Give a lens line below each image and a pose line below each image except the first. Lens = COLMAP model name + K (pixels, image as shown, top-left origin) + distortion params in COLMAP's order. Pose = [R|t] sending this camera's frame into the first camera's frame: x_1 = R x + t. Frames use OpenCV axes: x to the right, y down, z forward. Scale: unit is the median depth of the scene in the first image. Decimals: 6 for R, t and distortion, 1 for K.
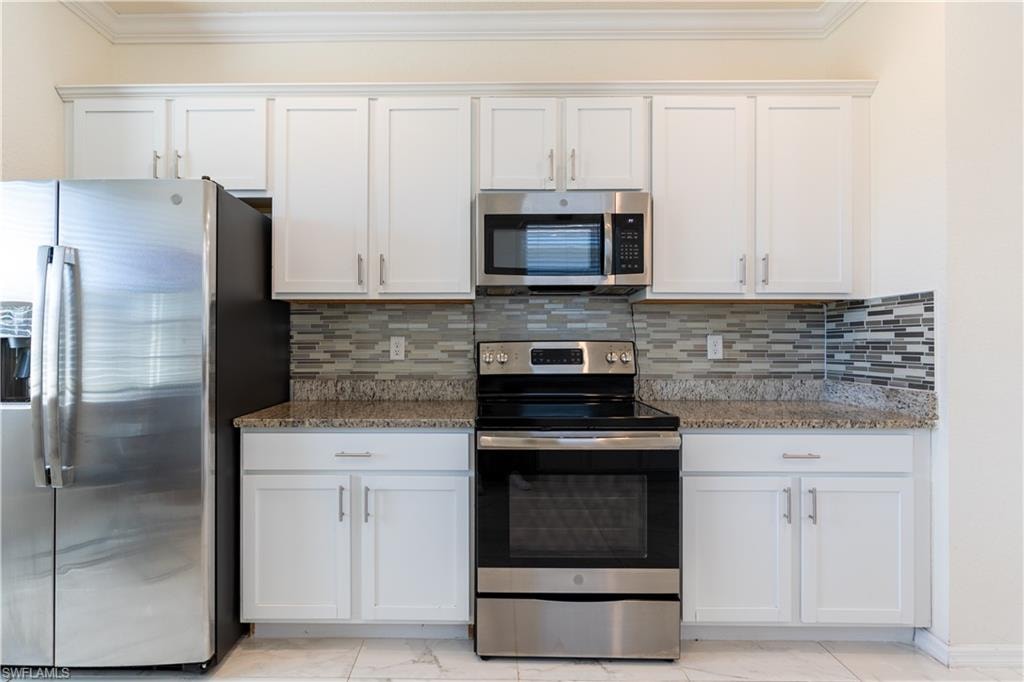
lens RADIAL K [[472.7, 0, 509.3], [0, 472.7, 342.8], [0, 0, 1]] dist [-0.008848, 0.001087]
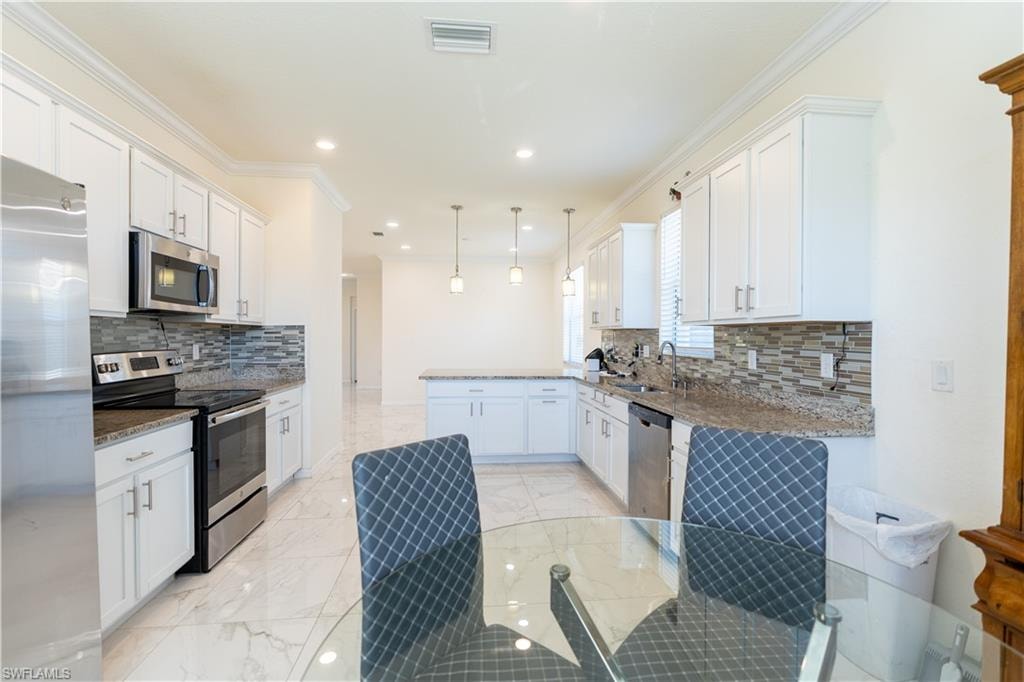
lens RADIAL K [[472.7, 0, 509.7], [0, 472.7, 340.6], [0, 0, 1]] dist [-0.008848, 0.001087]
pose [[-0.120086, -0.010512, 0.992708, -1.397142], [0.003299, 0.999934, 0.010987, -0.047922], [-0.992758, 0.004594, -0.120044, 0.215663]]
